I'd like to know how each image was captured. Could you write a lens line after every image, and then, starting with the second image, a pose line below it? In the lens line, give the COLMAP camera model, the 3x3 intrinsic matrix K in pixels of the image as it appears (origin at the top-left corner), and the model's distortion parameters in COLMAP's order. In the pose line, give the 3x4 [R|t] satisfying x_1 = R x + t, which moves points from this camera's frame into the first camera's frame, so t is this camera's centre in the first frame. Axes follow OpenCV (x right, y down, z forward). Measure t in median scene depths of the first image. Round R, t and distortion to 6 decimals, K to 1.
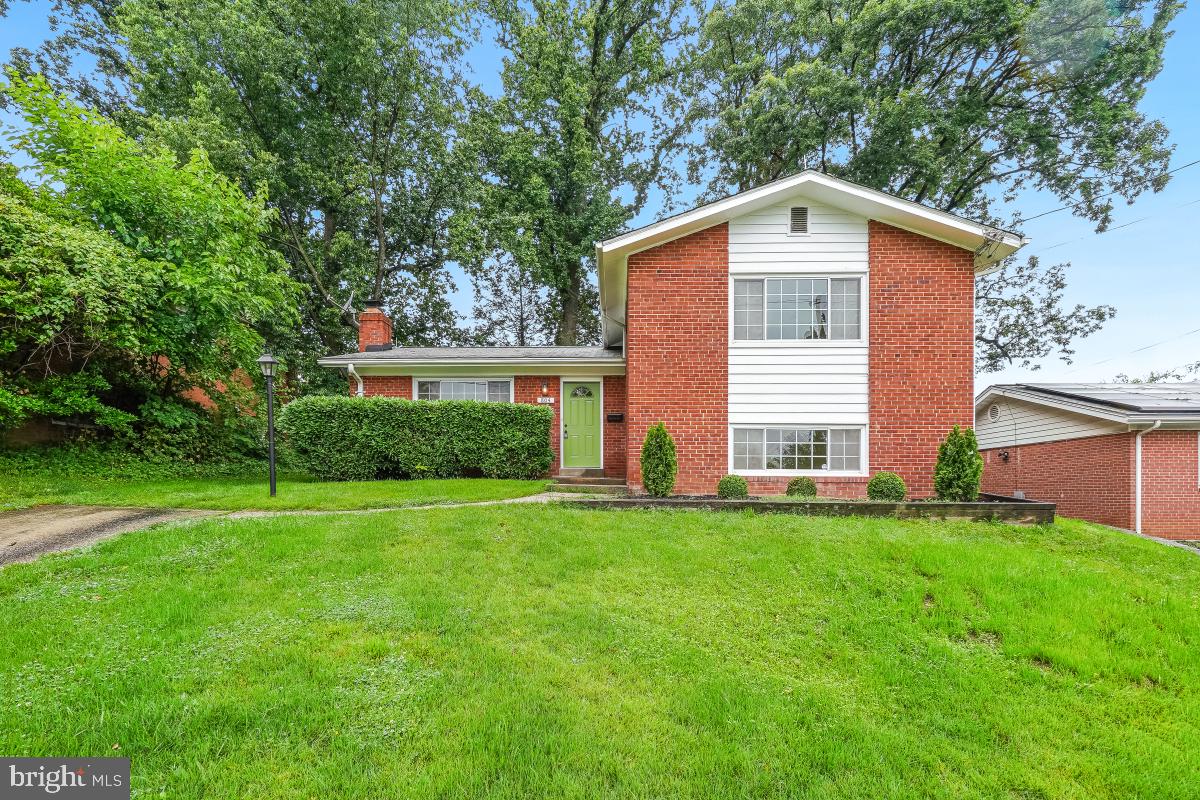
lens RADIAL K [[558.5, 0, 600.7], [0, 558.5, 494.7], [0, 0, 1]] dist [-0.001674, -0.001121]
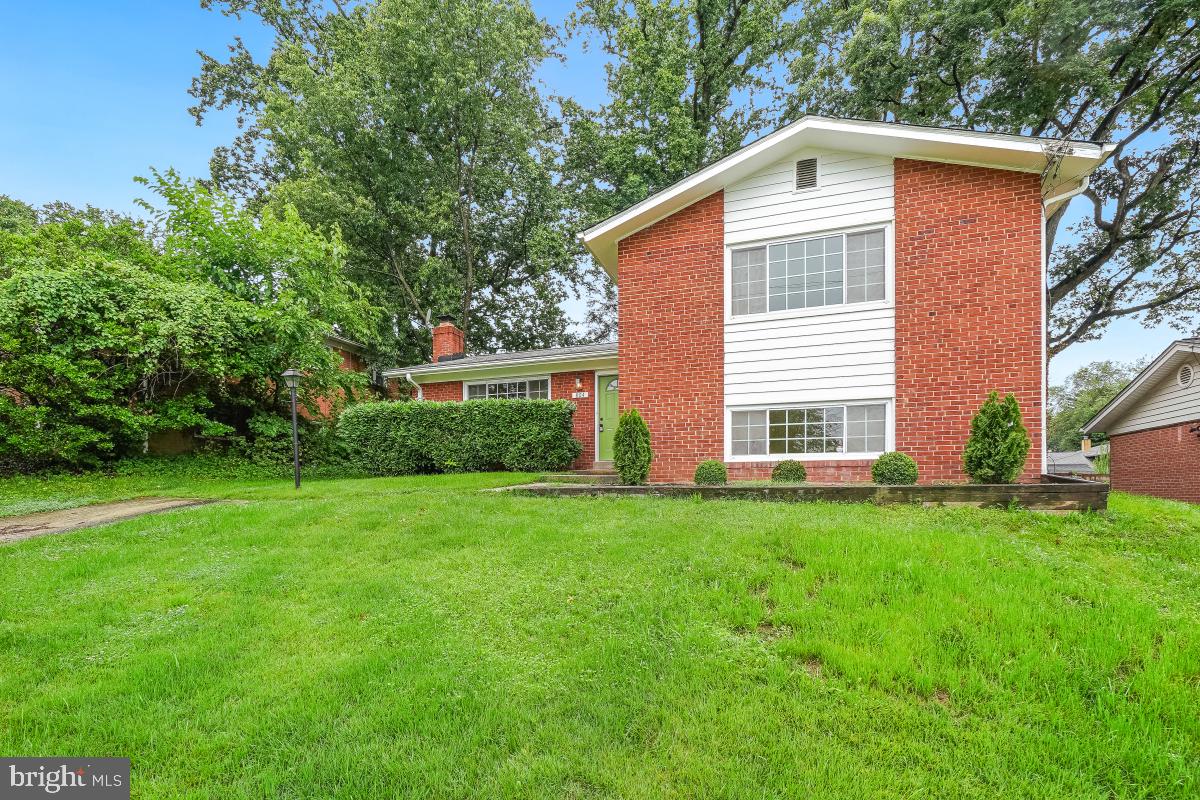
lens RADIAL K [[555.6, 0, 572.4], [0, 555.6, 495.6], [0, 0, 1]] dist [-0.001711, -0.000074]
pose [[0.954945, -0.010020, -0.296614, 0.256550], [0.010674, 0.999943, 0.000586, 0.018257], [0.296591, -0.003726, 0.954997, 0.038890]]
